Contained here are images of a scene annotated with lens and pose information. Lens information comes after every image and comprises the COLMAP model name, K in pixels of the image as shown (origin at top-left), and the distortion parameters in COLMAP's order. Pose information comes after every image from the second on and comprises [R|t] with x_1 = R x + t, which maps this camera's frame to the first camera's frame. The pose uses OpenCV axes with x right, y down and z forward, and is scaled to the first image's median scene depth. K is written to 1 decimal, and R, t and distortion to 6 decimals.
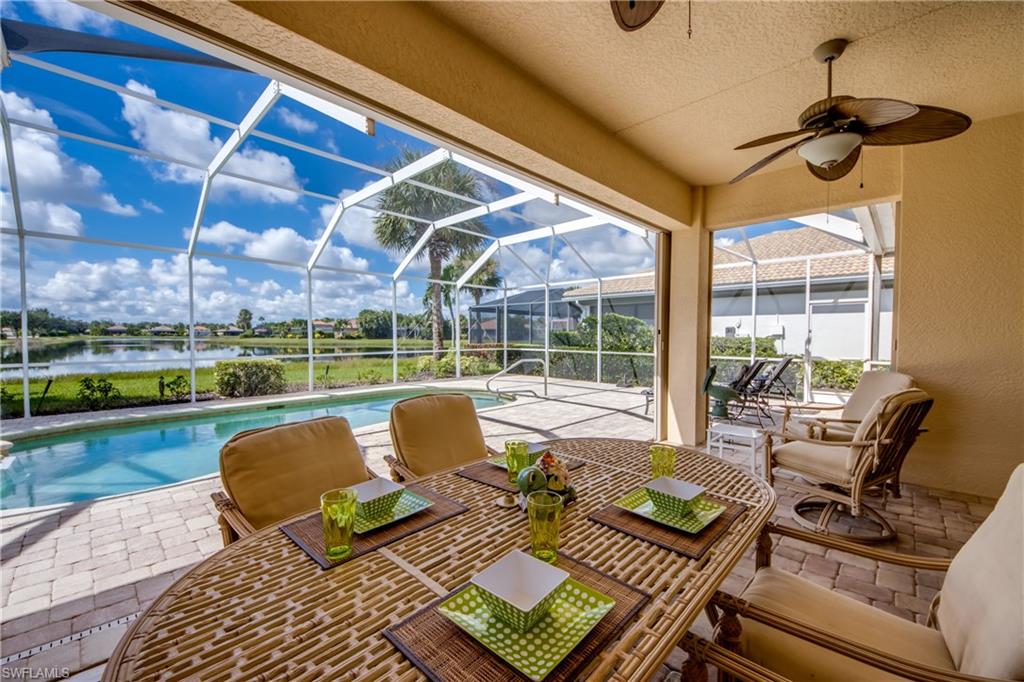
lens RADIAL K [[386.5, 0, 510.3], [0, 386.5, 344.8], [0, 0, 1]] dist [0.035954, -0.025605]
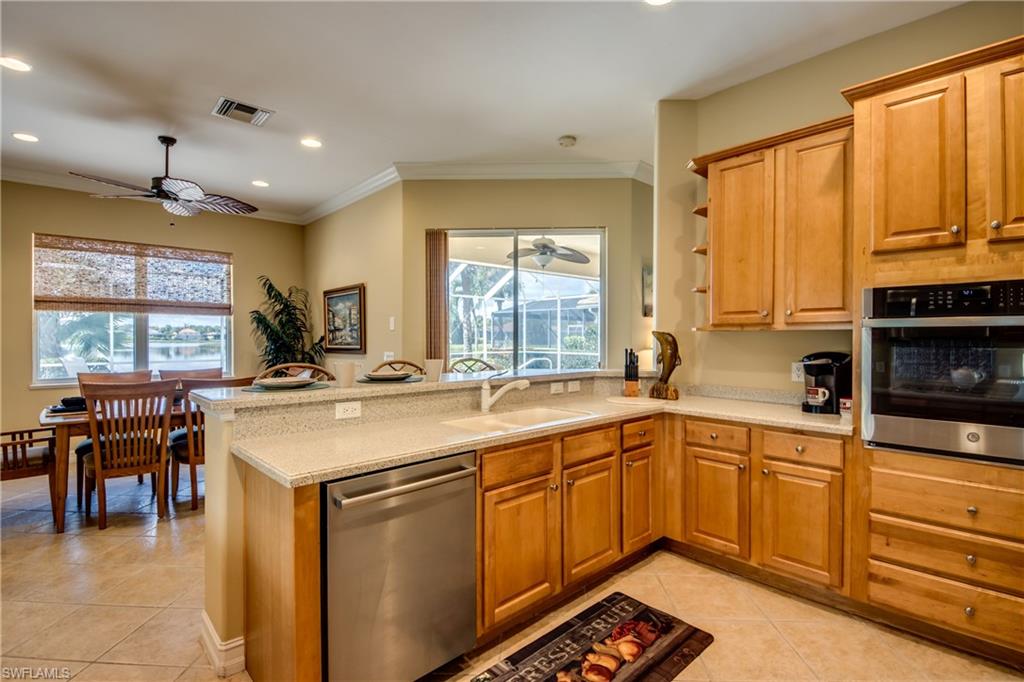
lens RADIAL K [[474.9, 0, 512.0], [0, 474.9, 341.0], [0, 0, 1]] dist [-0.000953, -0.000153]
pose [[0.998173, -0.002639, -0.060356, 0.032227], [0.001604, 0.999851, -0.017185, 0.001849], [0.060393, 0.017057, 0.998029, -0.352112]]
